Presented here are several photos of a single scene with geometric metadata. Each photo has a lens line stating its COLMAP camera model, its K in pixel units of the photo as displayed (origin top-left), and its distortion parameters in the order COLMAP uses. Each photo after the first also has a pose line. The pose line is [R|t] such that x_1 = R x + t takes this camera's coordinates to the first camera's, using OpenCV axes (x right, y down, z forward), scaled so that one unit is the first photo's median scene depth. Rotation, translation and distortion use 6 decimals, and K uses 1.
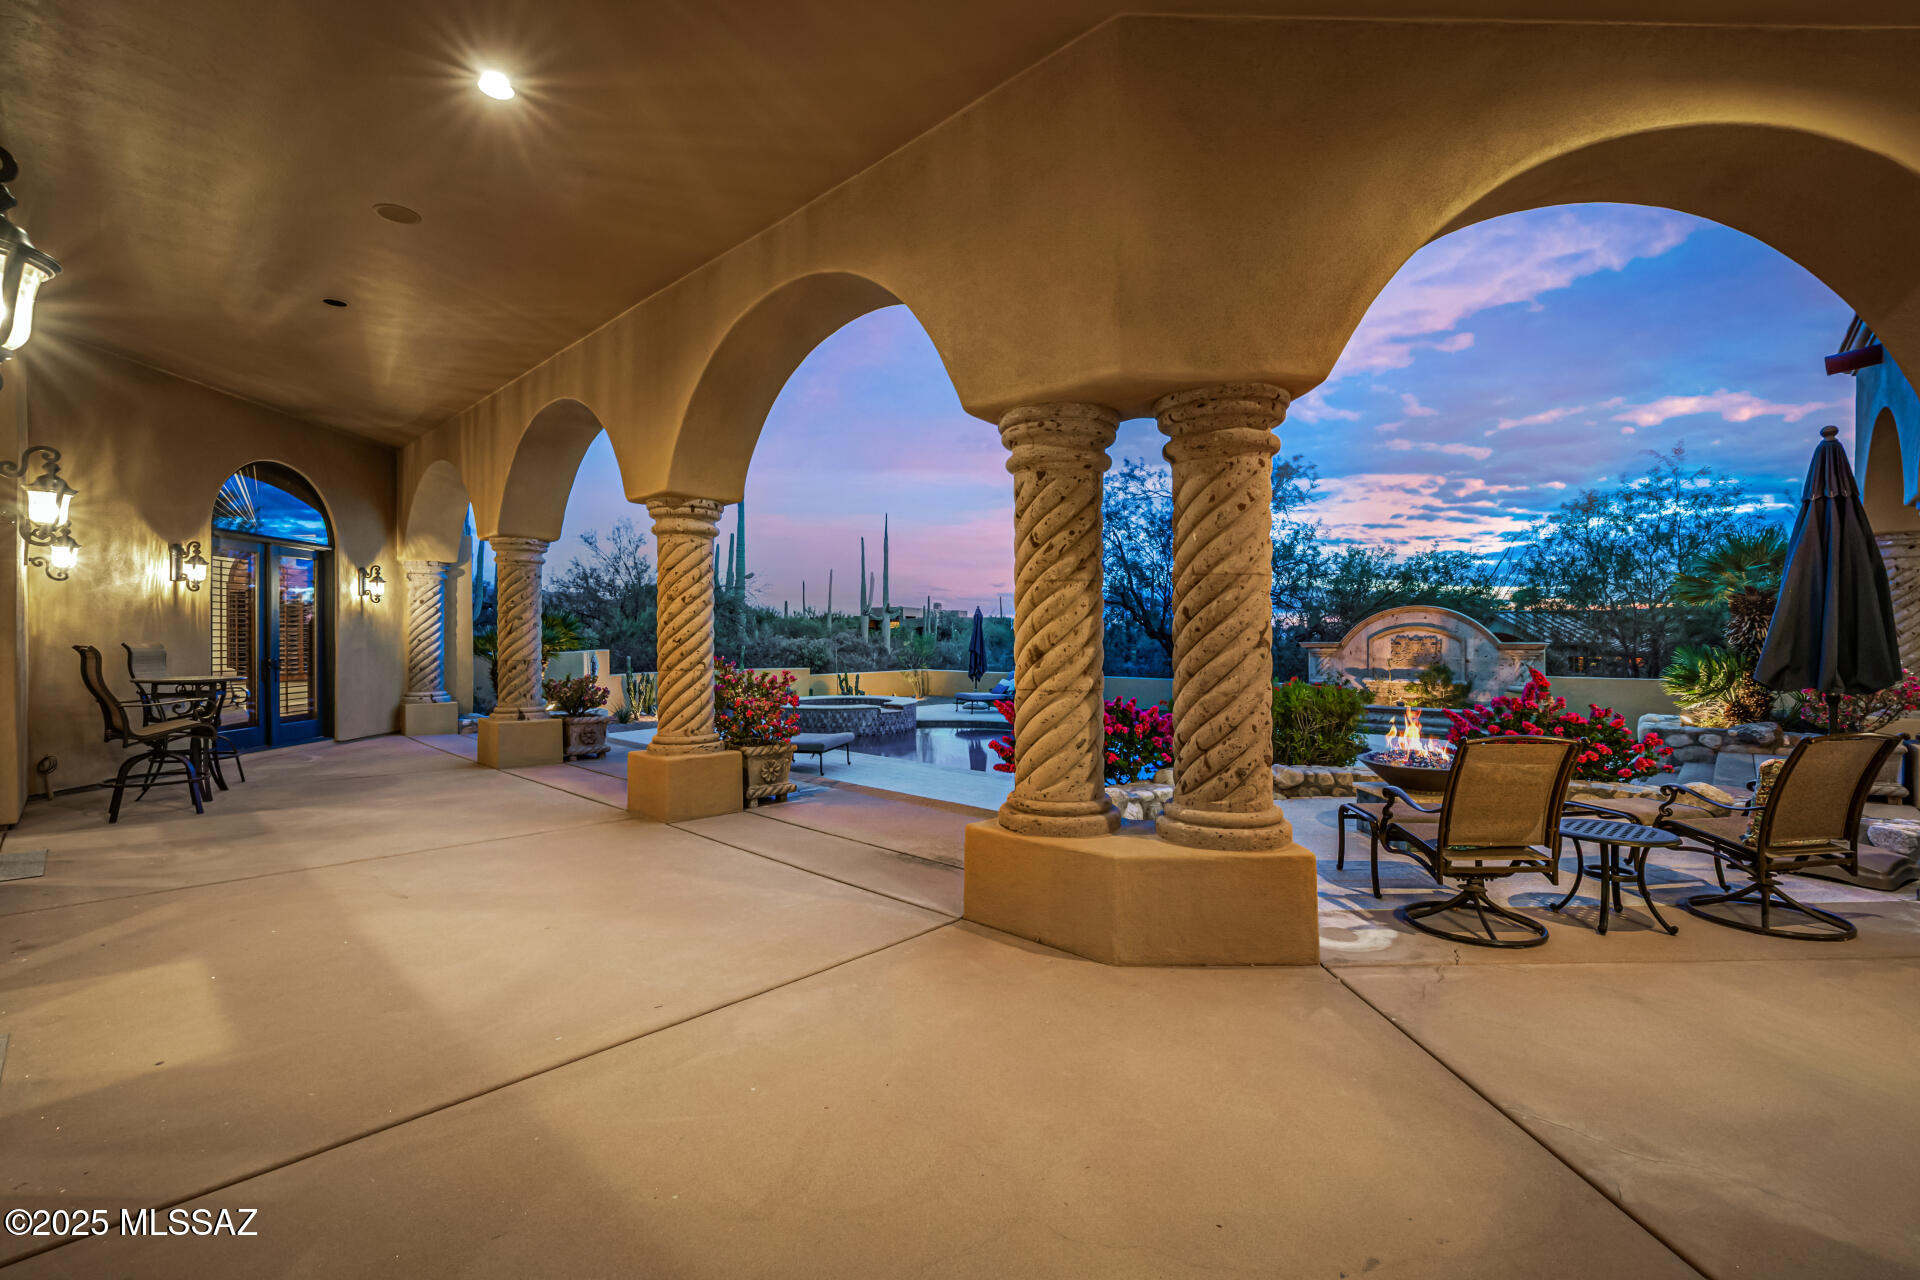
lens RADIAL K [[813.8, 0, 959.4], [0, 813.8, 633.9], [0, 0, 1]] dist [0.000946, 0.000075]
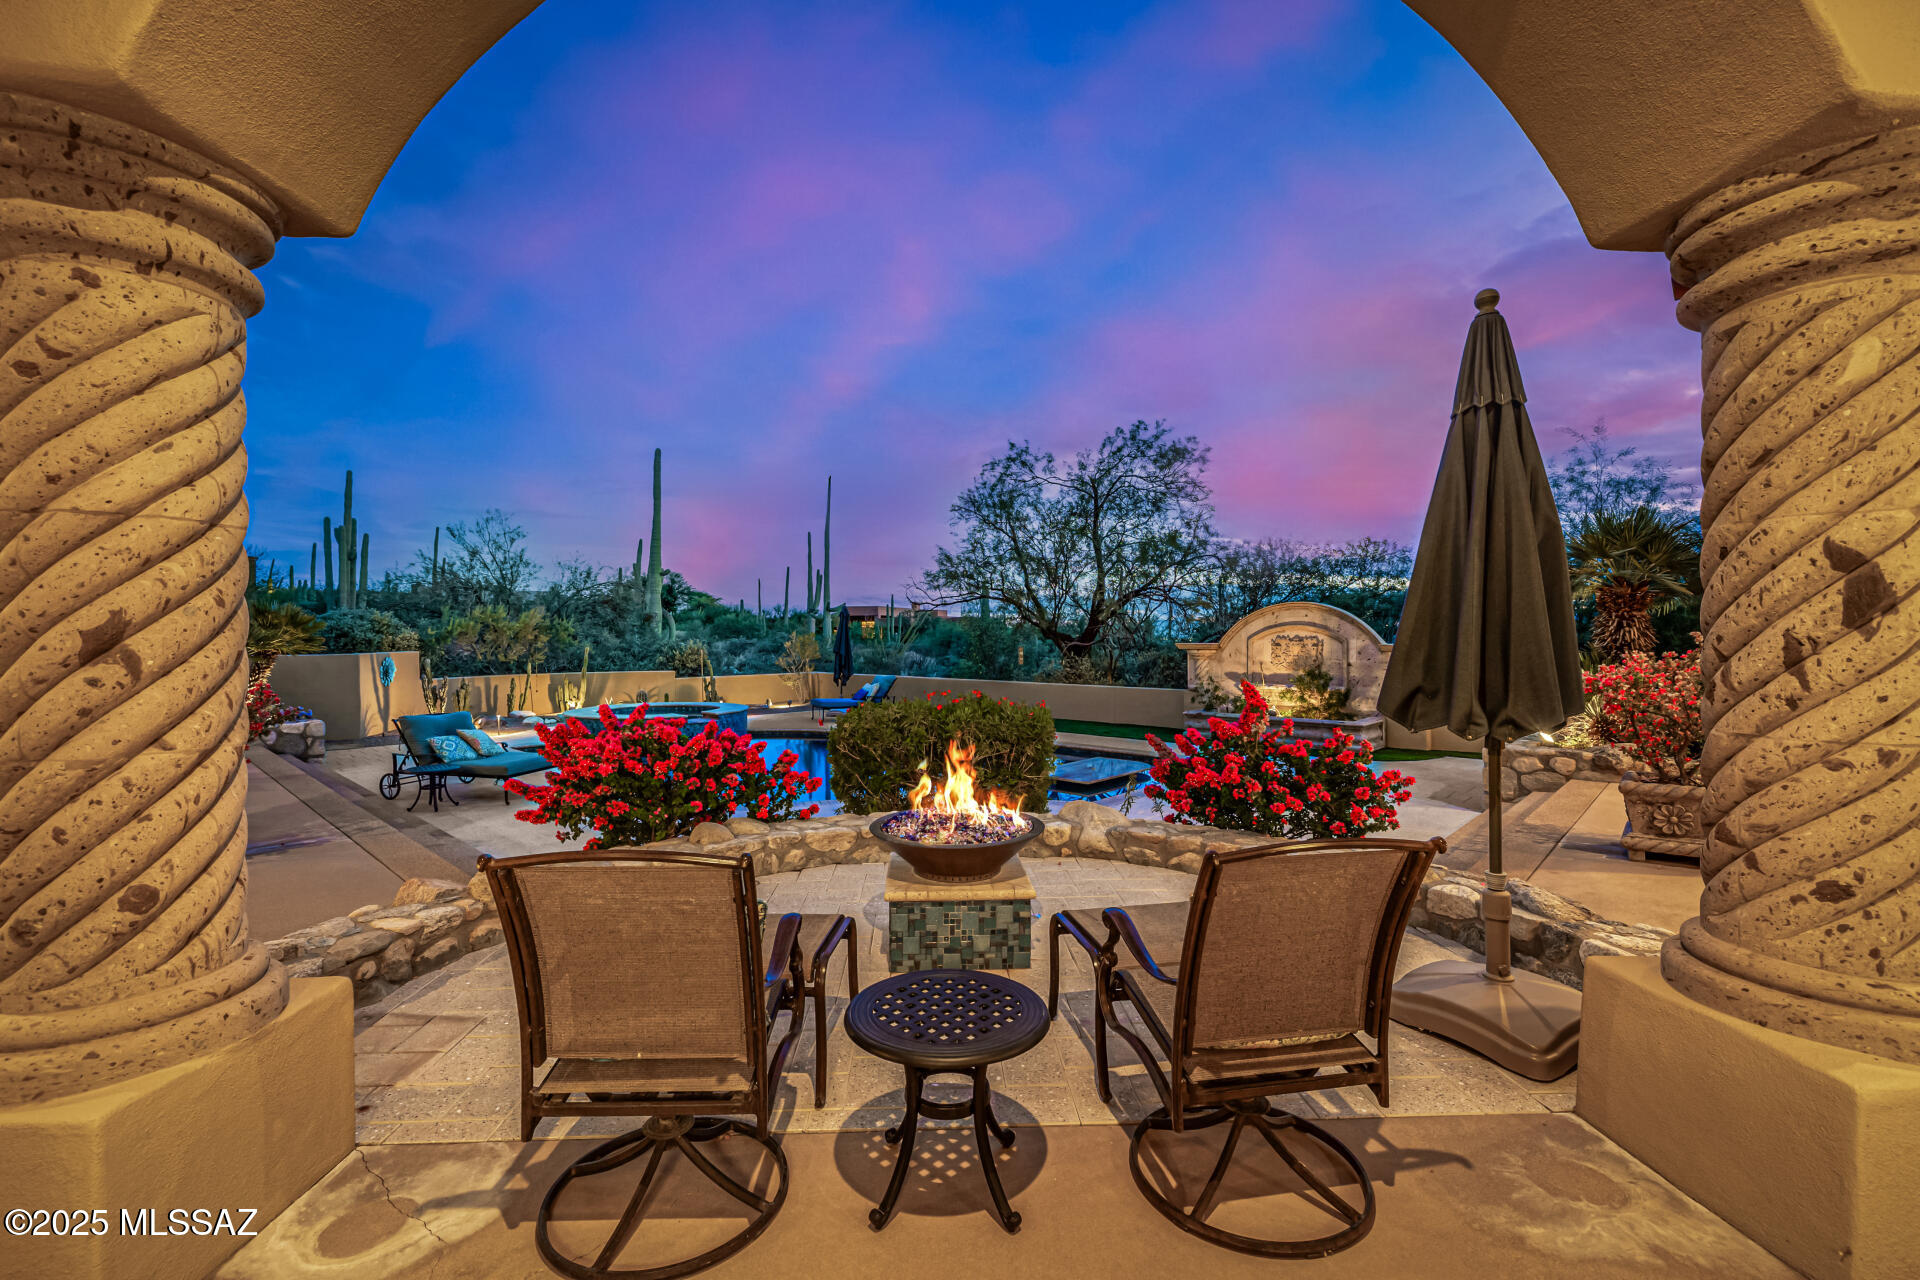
lens RADIAL K [[815.6, 0, 960.0], [0, 815.6, 640.0], [0, 0, 1]] dist [0.002588, 0.000186]
pose [[0.999994, -0.000048, 0.003422, 0.199238], [0.000020, 0.999968, 0.008044, -0.000541], [-0.003423, -0.008044, 0.999962, 0.116972]]
